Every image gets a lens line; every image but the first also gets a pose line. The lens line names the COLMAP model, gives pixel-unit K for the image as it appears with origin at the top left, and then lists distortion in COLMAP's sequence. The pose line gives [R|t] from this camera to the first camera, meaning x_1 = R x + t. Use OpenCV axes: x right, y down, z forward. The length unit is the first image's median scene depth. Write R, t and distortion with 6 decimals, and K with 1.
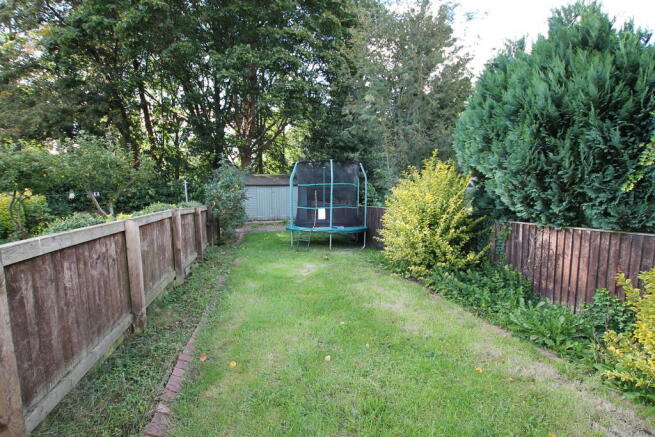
lens RADIAL K [[311.7, 0, 330.7], [0, 311.7, 218.5], [0, 0, 1]] dist [-0.002067, -0.000109]
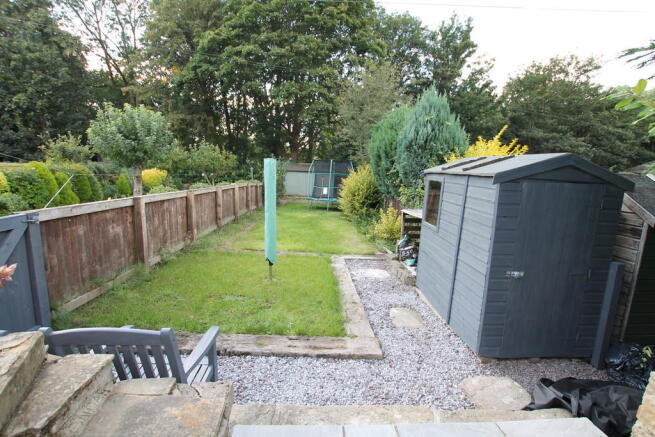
lens RADIAL K [[311.7, 0, 330.7], [0, 311.7, 218.5], [0, 0, 1]] dist [-0.002067, -0.000109]
pose [[0.983876, 0.069631, -0.164744, 0.300500], [-0.062758, 0.996942, 0.046569, 0.054595], [0.167482, -0.035480, 0.985236, -0.712999]]
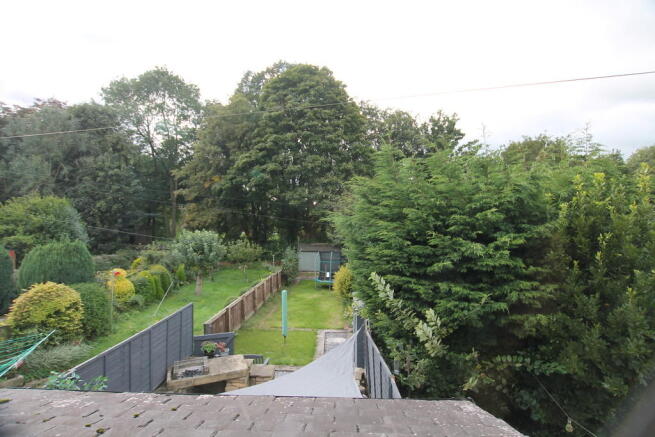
lens RADIAL K [[337.8, 0, 329.8], [0, 337.8, 218.4], [0, 0, 1]] dist [-0.001043, -0.000127]
pose [[0.969535, 0.003917, -0.244923, 0.599932], [-0.032512, 0.993084, -0.112814, -0.147261], [0.242787, 0.117340, 0.962957, -1.466499]]
